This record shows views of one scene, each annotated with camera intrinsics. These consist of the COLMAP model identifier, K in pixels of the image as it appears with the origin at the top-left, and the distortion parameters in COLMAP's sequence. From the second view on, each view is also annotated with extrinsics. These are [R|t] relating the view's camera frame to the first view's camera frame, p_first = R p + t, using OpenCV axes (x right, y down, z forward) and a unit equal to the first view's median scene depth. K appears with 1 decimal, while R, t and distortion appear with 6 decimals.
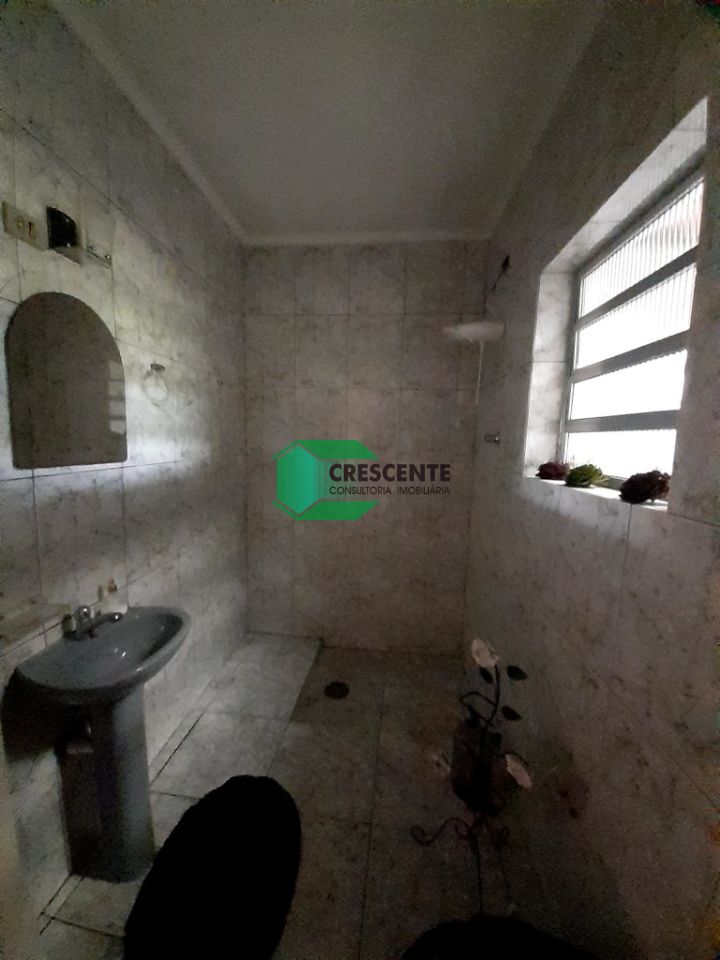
lens RADIAL K [[378.6, 0, 357.2], [0, 378.6, 481.0], [0, 0, 1]] dist [0.019138, -0.017561]
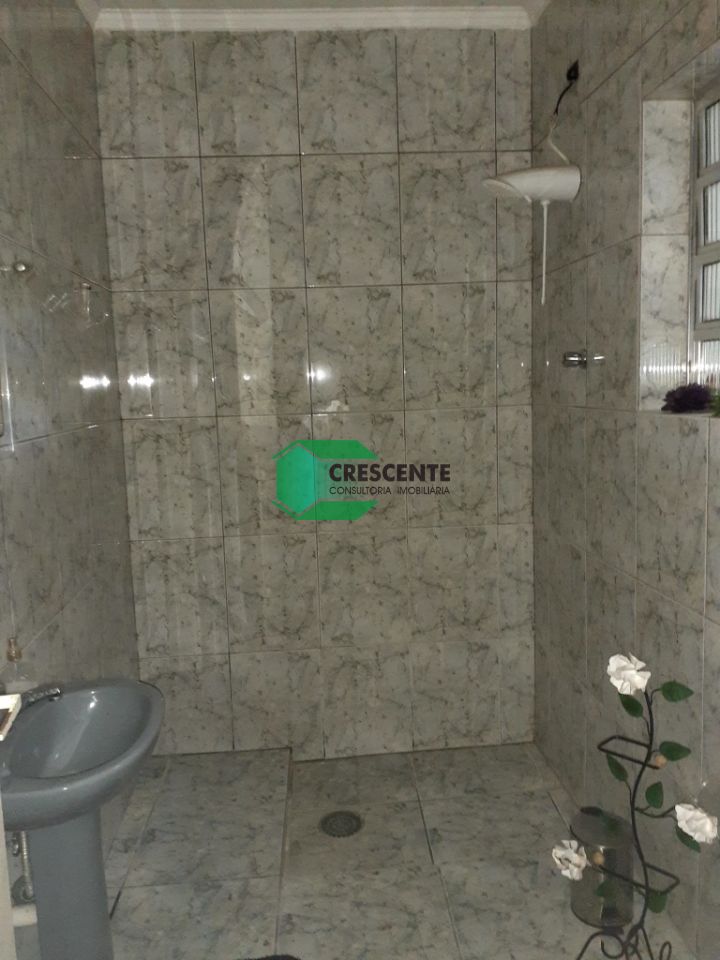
lens RADIAL K [[777.9, 0, 363.9], [0, 777.9, 474.2], [0, 0, 1]] dist [0.061969, -0.122102]
pose [[0.982045, -0.080544, 0.170586, -0.207730], [0.080863, 0.996712, 0.005088, 0.037538], [-0.170435, 0.008797, 0.985330, -0.180406]]
